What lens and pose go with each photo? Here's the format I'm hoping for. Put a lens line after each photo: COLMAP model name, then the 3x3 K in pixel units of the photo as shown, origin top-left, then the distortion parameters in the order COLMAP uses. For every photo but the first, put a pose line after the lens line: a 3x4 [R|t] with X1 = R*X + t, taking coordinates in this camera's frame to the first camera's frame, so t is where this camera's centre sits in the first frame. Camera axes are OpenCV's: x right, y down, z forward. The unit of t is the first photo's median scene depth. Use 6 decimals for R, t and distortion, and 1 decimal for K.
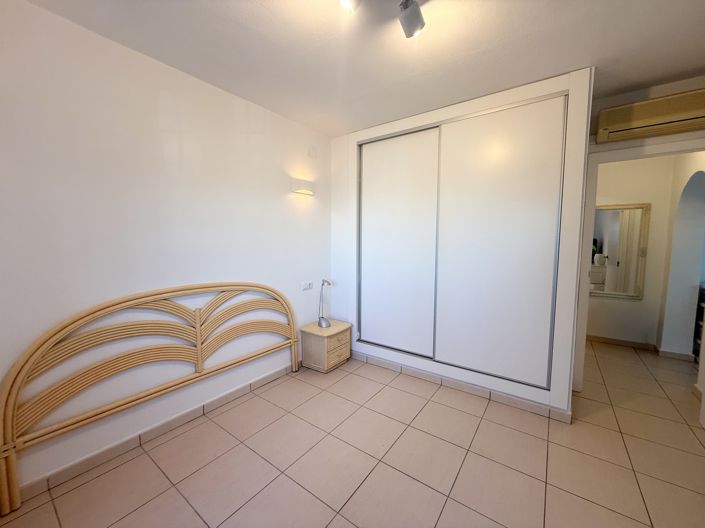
lens RADIAL K [[280.7, 0, 353.8], [0, 280.7, 263.4], [0, 0, 1]] dist [0.003946, 0.000146]
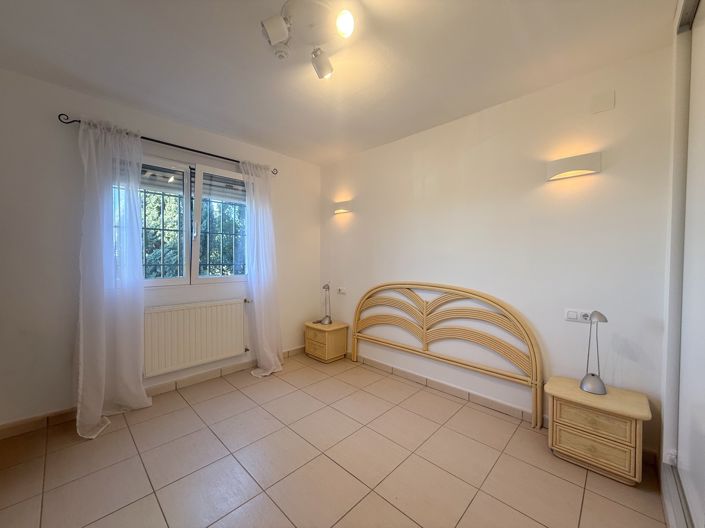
lens RADIAL K [[280.7, 0, 353.3], [0, 280.7, 262.9], [0, 0, 1]] dist [0.003946, 0.000146]
pose [[-0.124714, 0.017831, -0.992032, 0.720556], [-0.082141, 0.996221, 0.028233, -0.023782], [0.988787, 0.085008, -0.122778, 0.744118]]
